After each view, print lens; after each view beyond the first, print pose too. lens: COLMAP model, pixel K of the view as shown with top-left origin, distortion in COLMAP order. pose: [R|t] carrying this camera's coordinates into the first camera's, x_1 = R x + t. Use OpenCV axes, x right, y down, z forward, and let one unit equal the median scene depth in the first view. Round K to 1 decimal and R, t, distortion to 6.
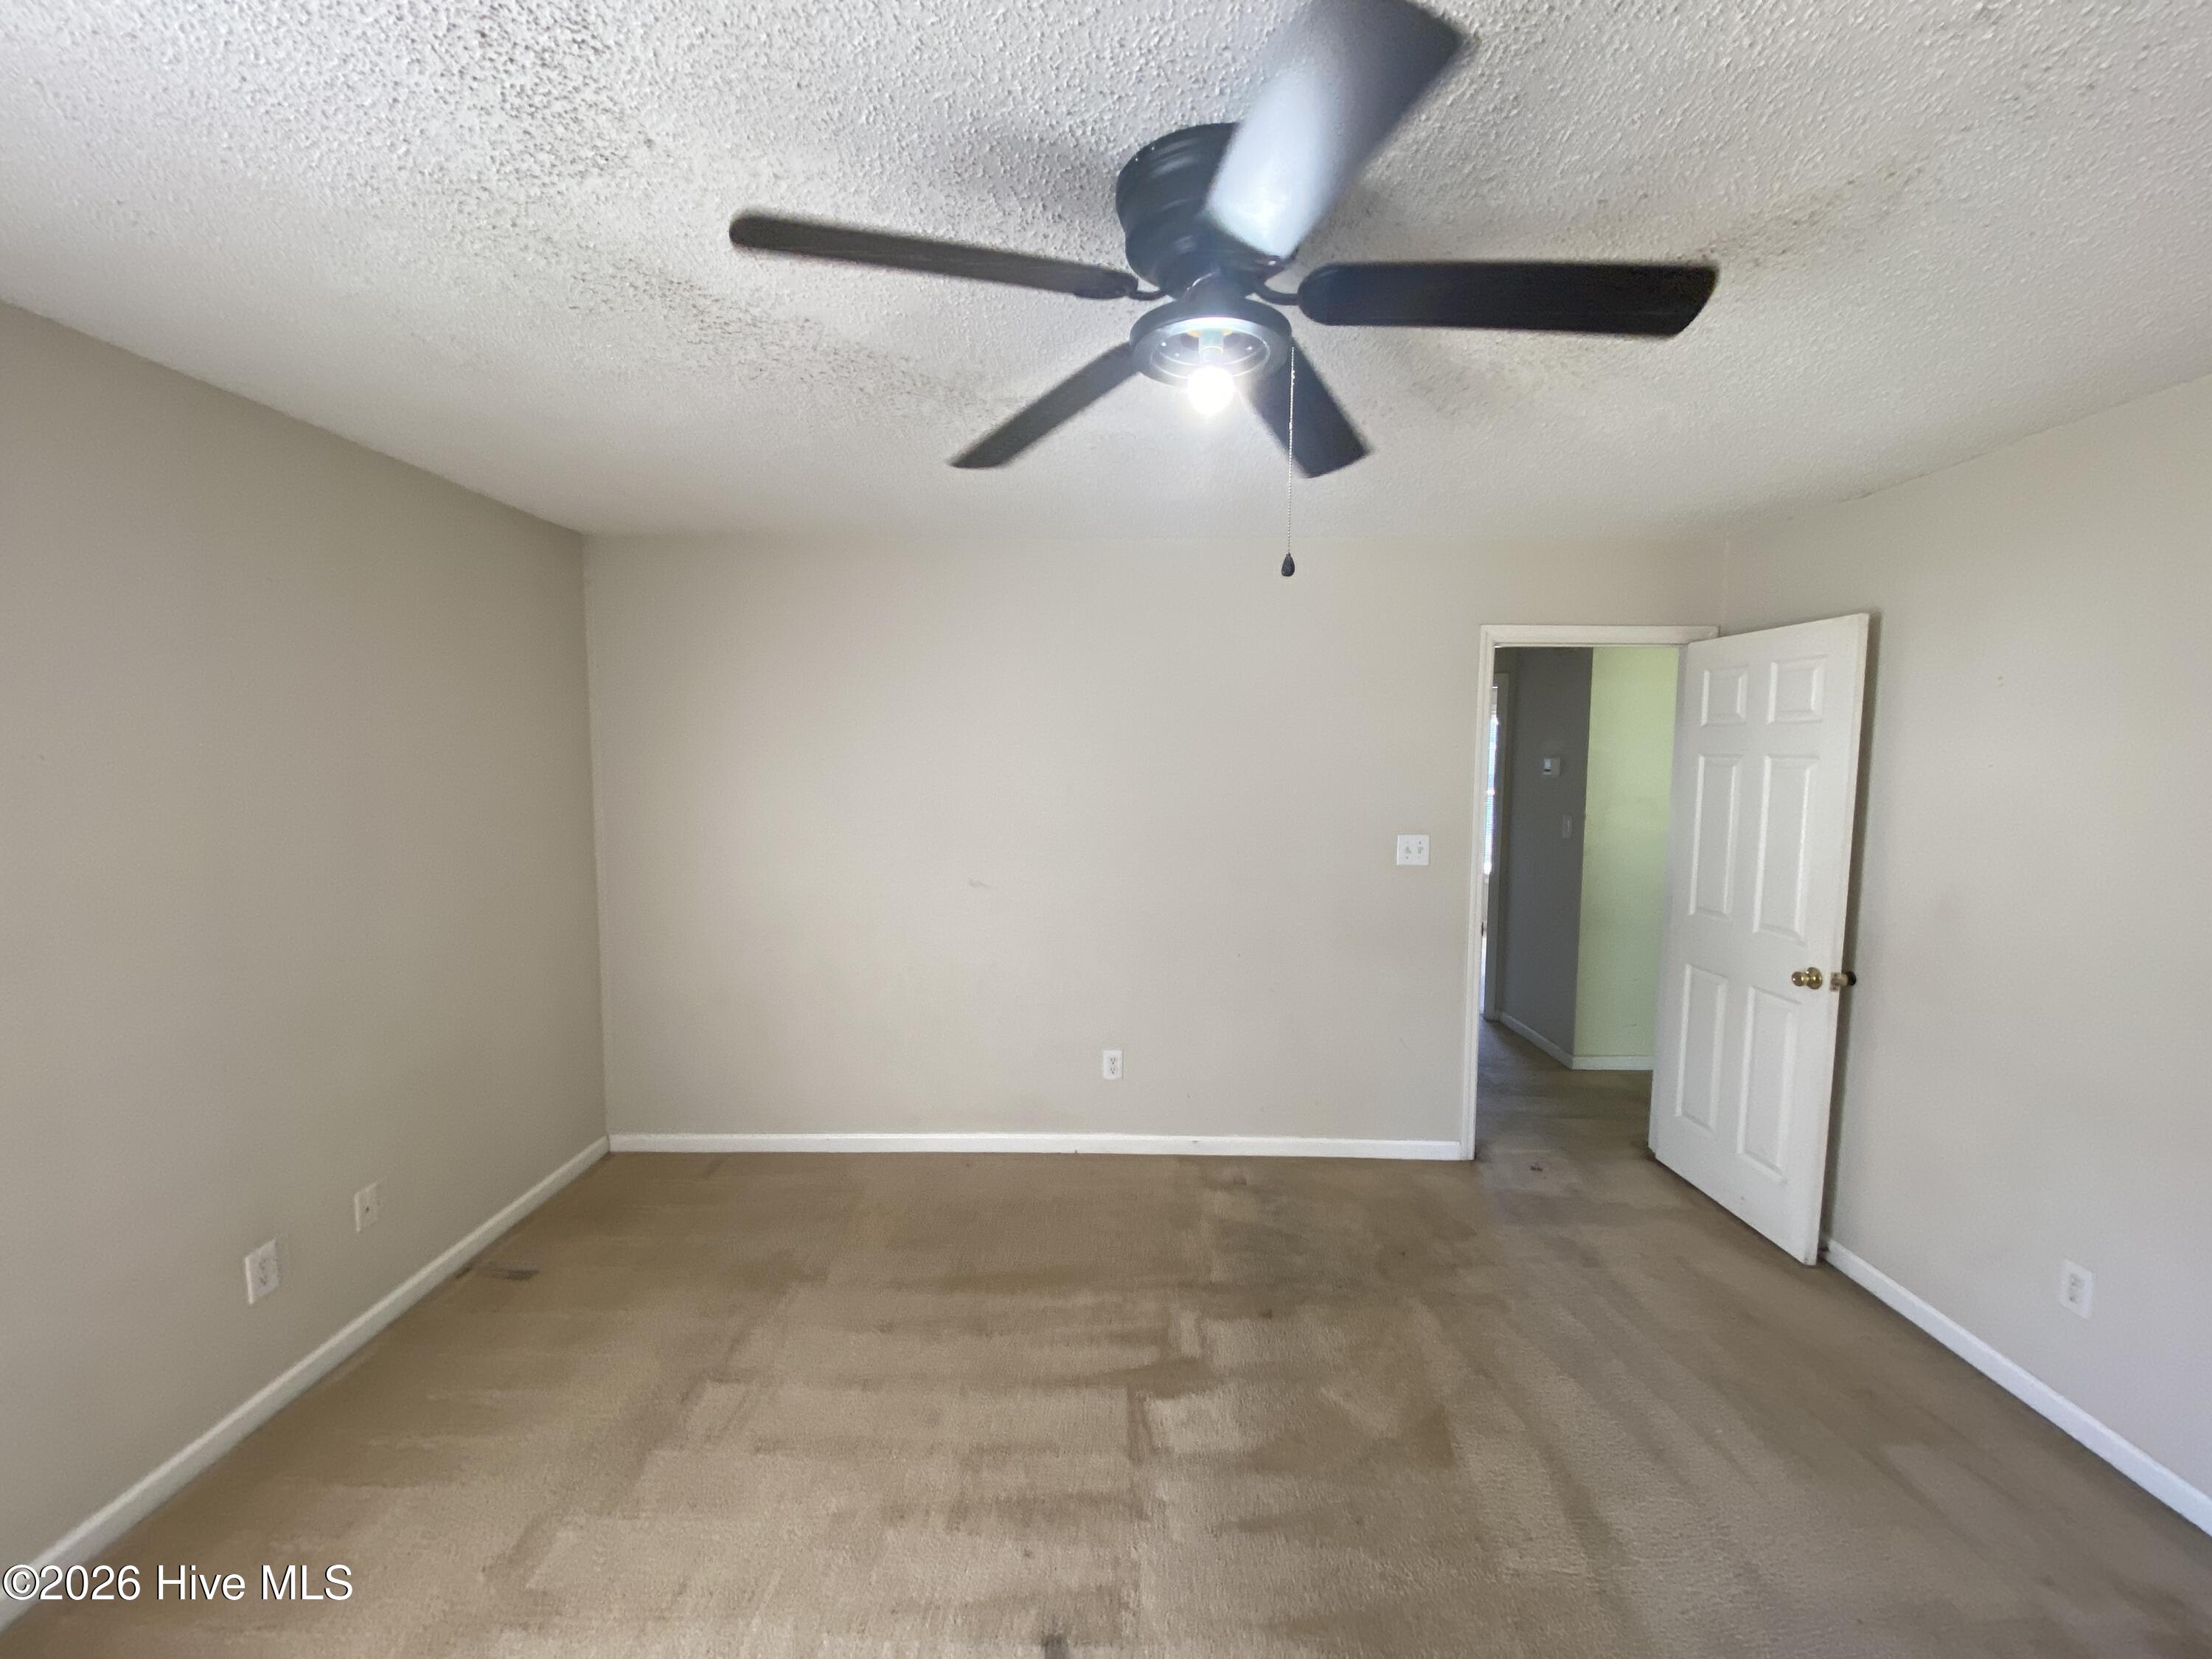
lens RADIAL K [[896.4, 0, 1109.4], [0, 896.4, 832.2], [0, 0, 1]] dist [-0.000104, 0.000030]
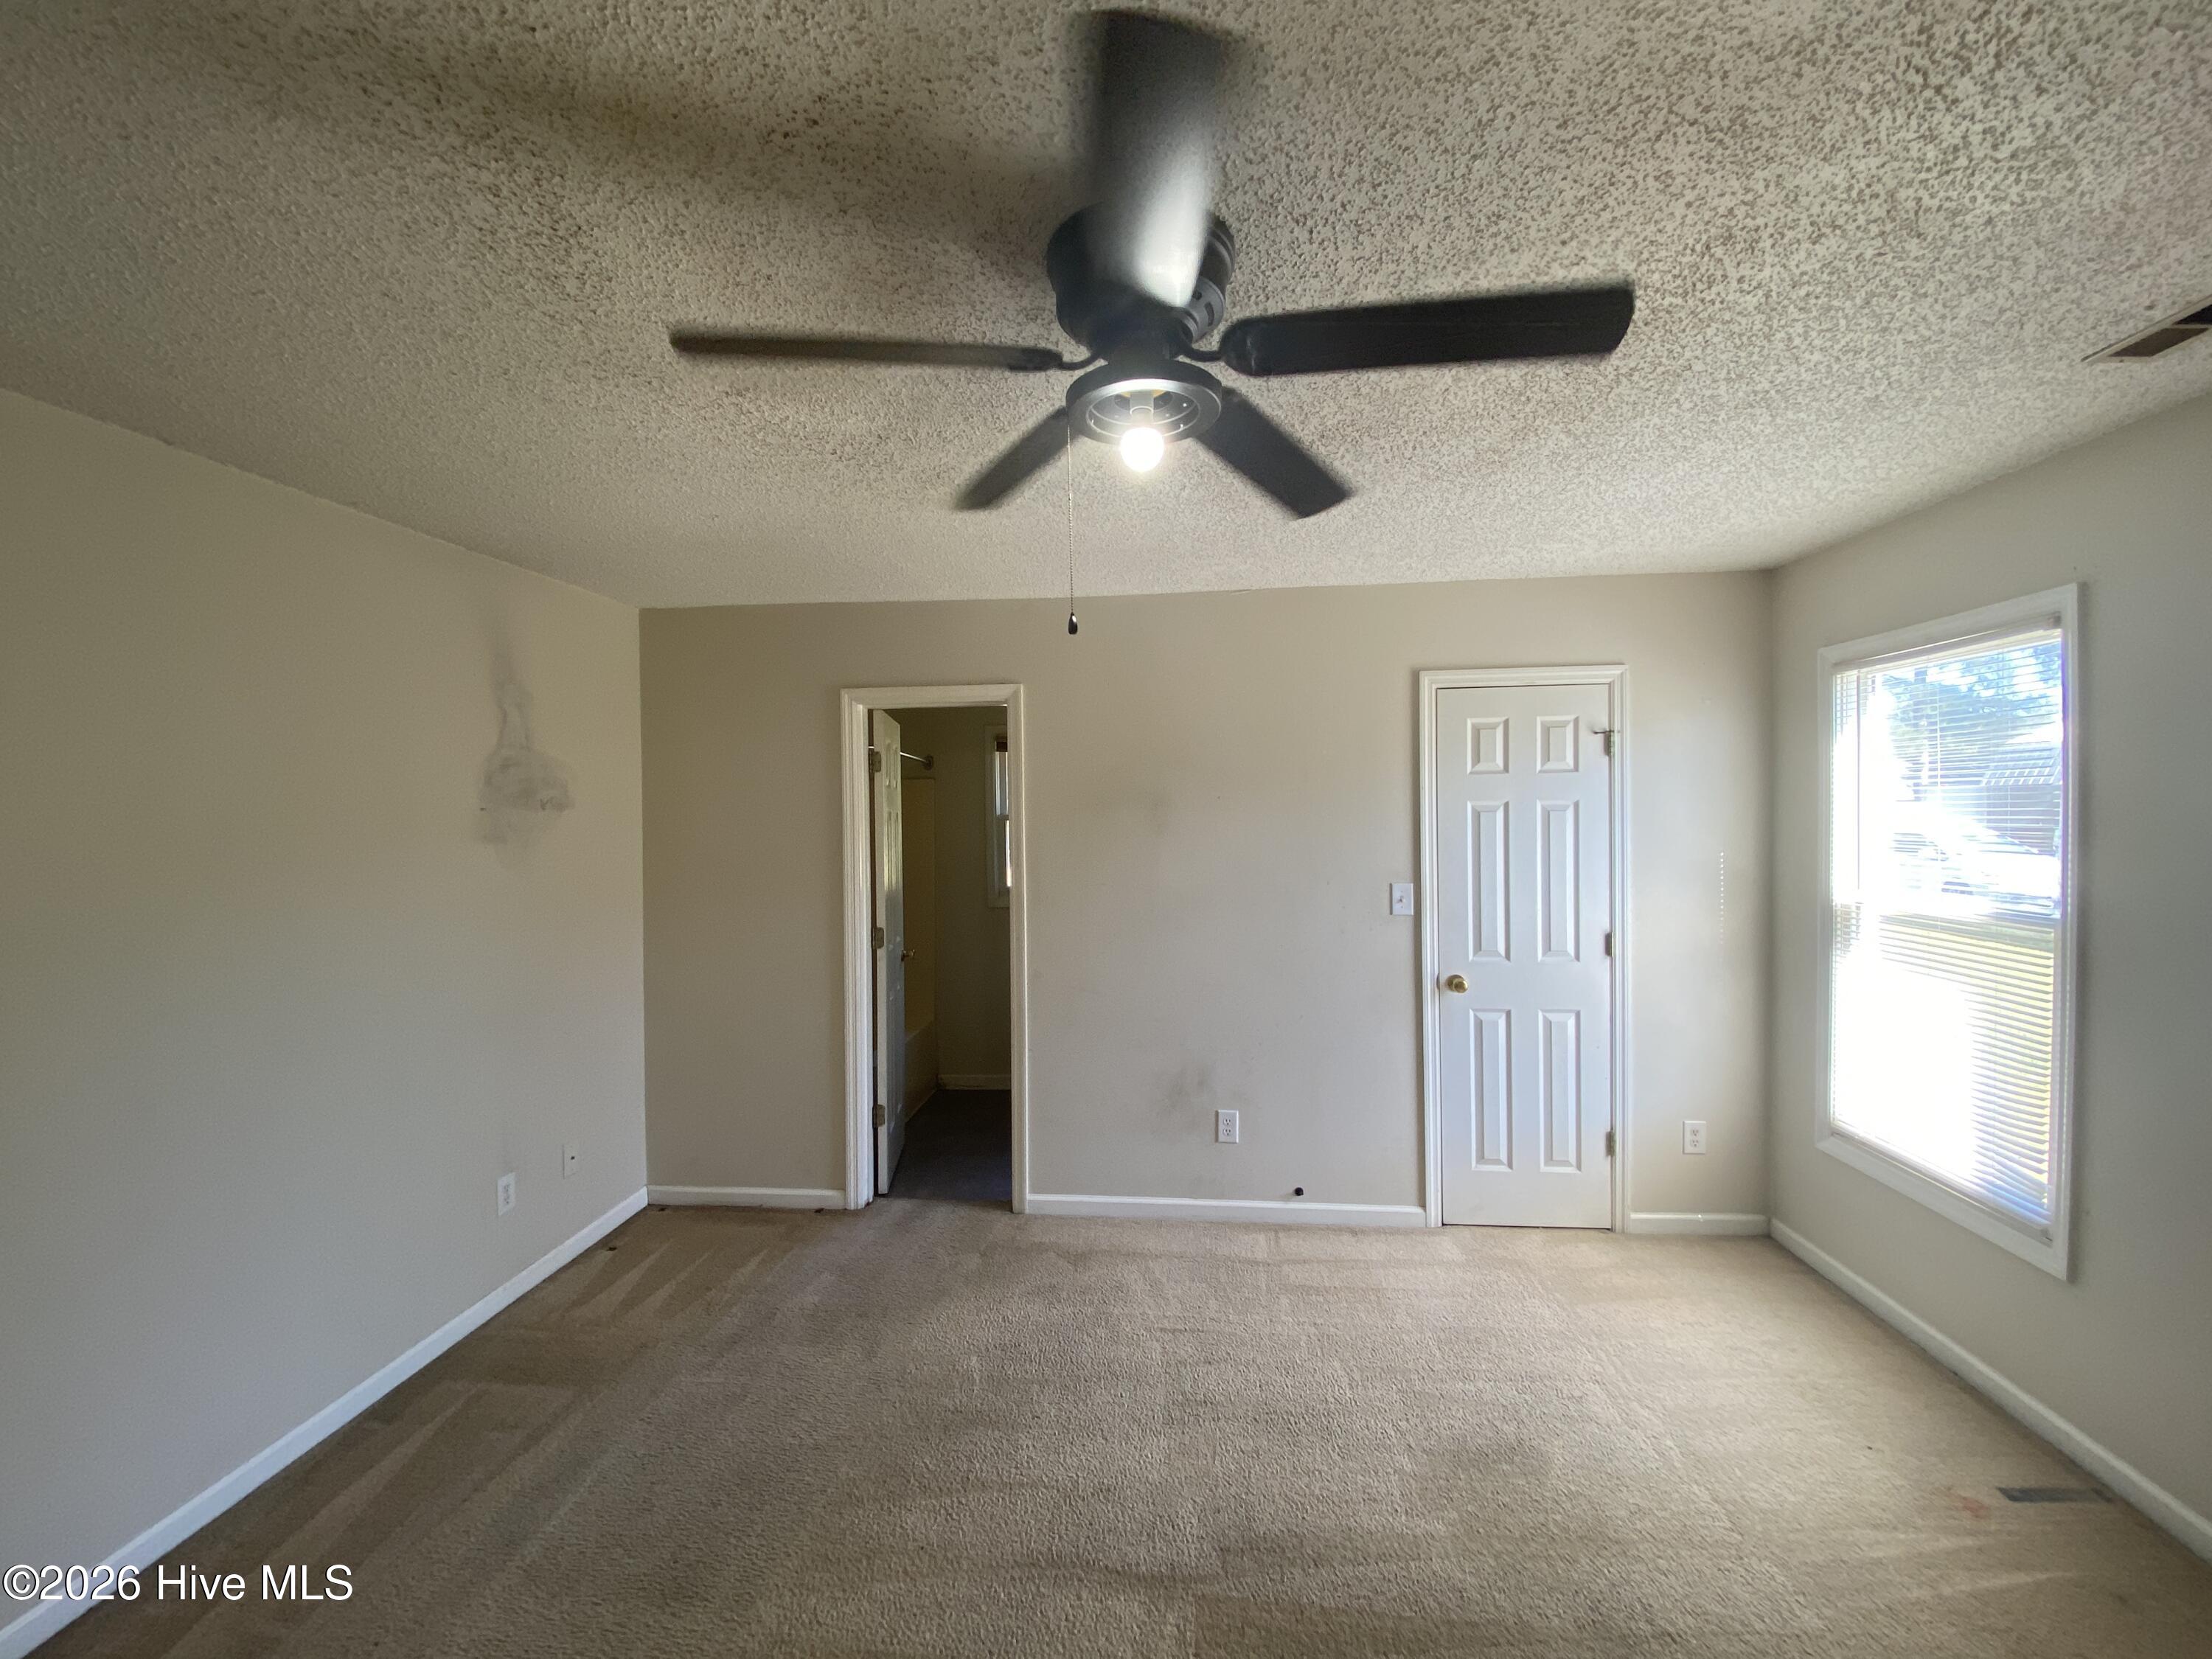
lens RADIAL K [[888.1, 0, 1107.0], [0, 888.1, 830.0], [0, 0, 1]] dist [0.013940, -0.016724]
pose [[-0.996968, 0.004744, 0.077669, 0.036429], [0.013105, 0.994118, 0.107503, -0.078919], [-0.076702, 0.108195, -0.991166, 0.965560]]
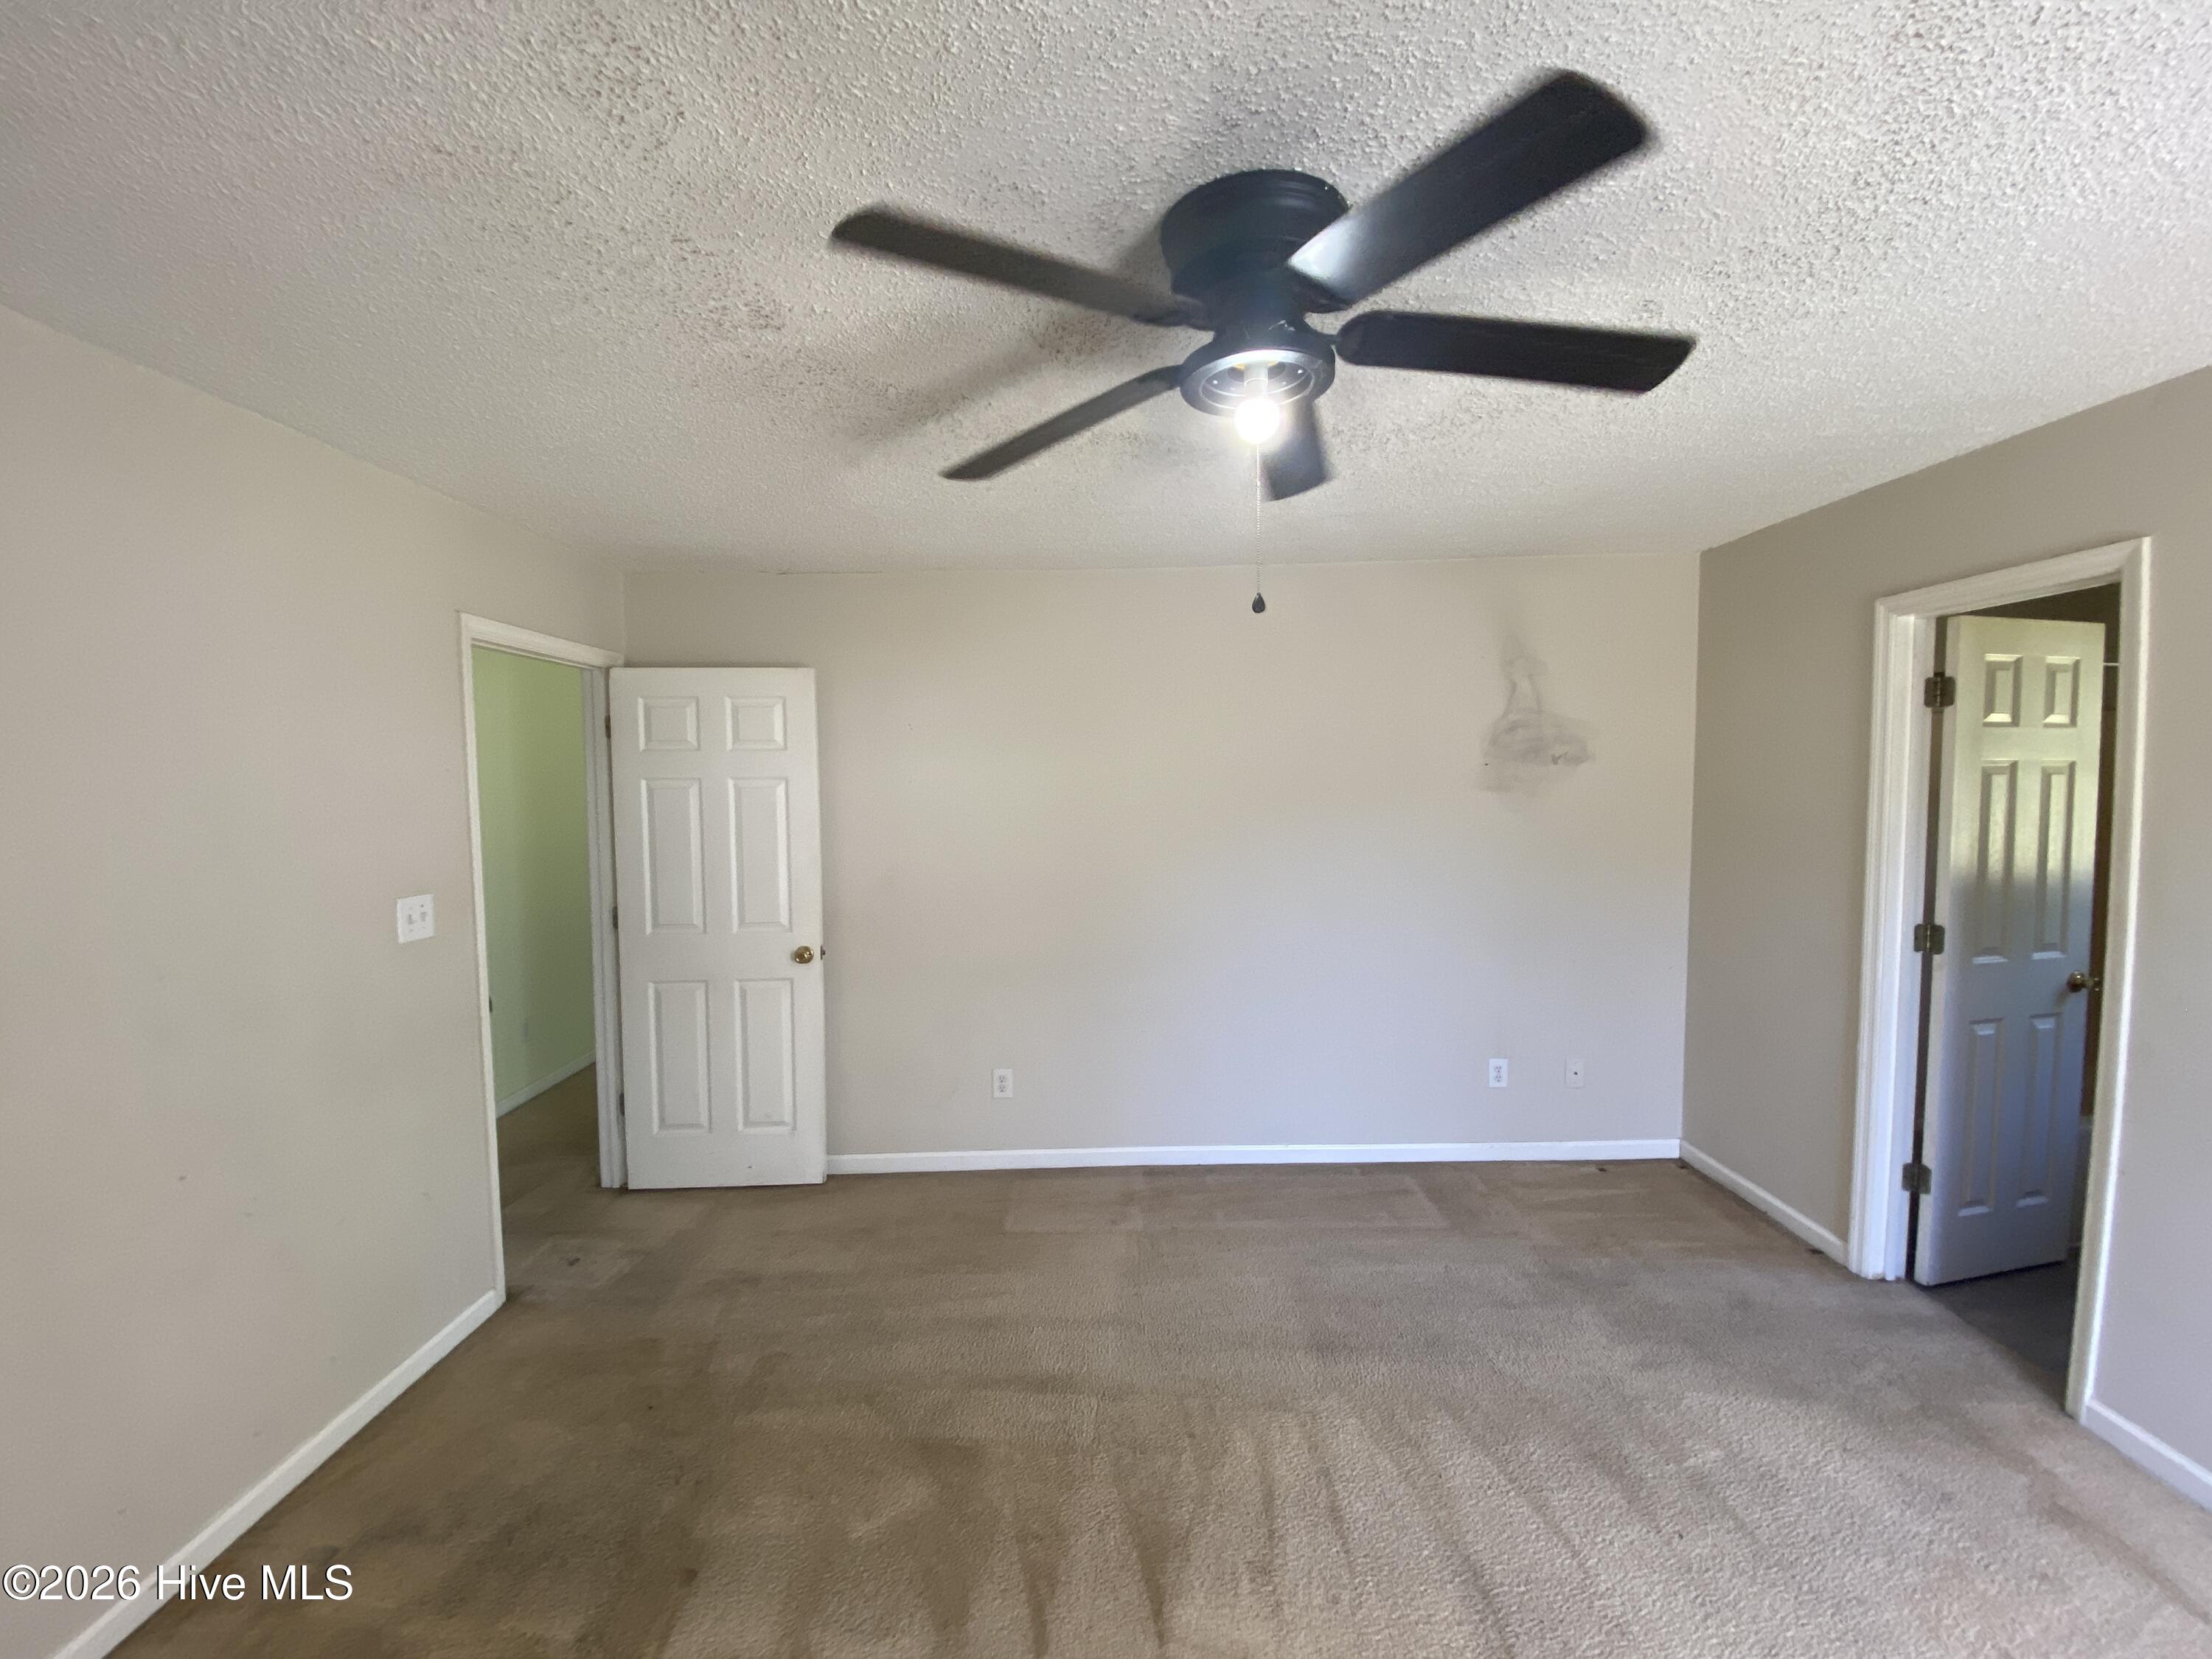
lens RADIAL K [[888.1, 0, 1107.0], [0, 888.1, 830.0], [0, 0, 1]] dist [0.013940, -0.016724]
pose [[-0.018106, -0.063925, 0.997790, -0.446047], [0.102047, 0.992624, 0.065446, -0.048057], [-0.994615, 0.103006, -0.011449, 0.576044]]
